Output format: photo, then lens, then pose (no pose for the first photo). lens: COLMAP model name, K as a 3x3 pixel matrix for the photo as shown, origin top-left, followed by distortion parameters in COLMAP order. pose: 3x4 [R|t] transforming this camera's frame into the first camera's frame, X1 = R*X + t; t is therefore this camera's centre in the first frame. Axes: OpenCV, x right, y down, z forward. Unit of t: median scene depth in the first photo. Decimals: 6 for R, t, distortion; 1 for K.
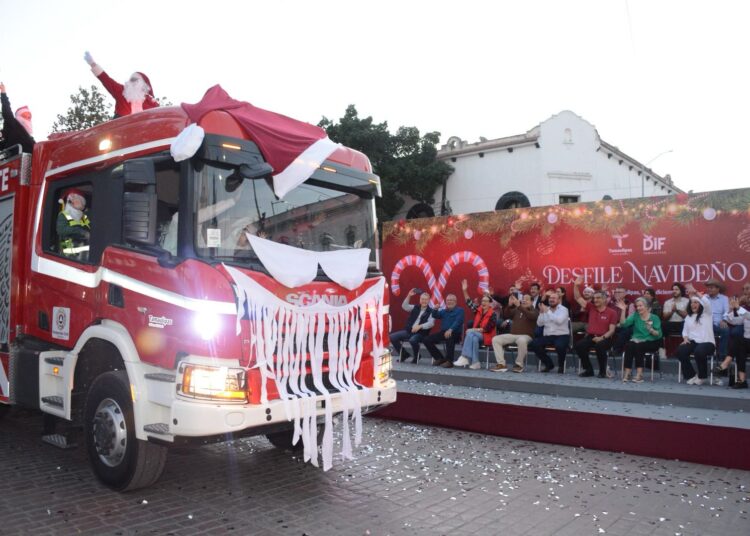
lens RADIAL K [[622.9, 0, 373.9], [0, 622.9, 266.9], [0, 0, 1]] dist [-0.143365, 0.087889]
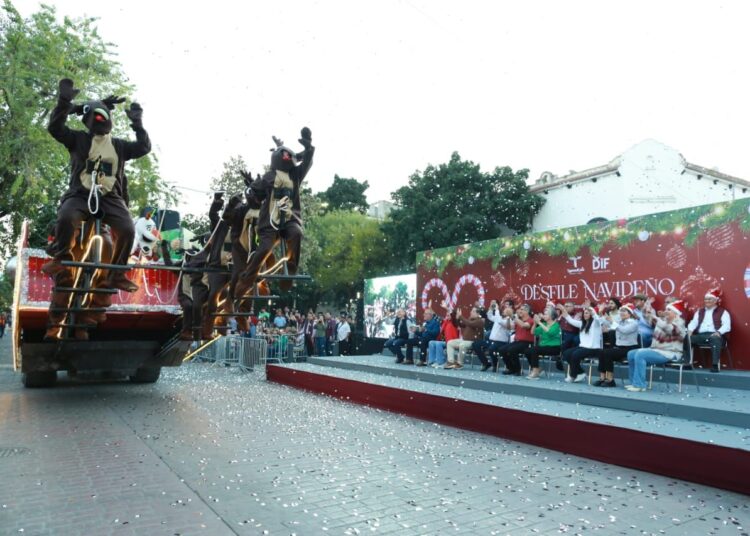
lens RADIAL K [[554.0, 0, 380.6], [0, 554.0, 254.7], [0, 0, 1]] dist [-0.018298, 0.037976]
pose [[0.957744, -0.034530, -0.285543, 0.294827], [0.016006, 0.997628, -0.066956, 0.007004], [0.287178, 0.059557, 0.956024, -0.099940]]
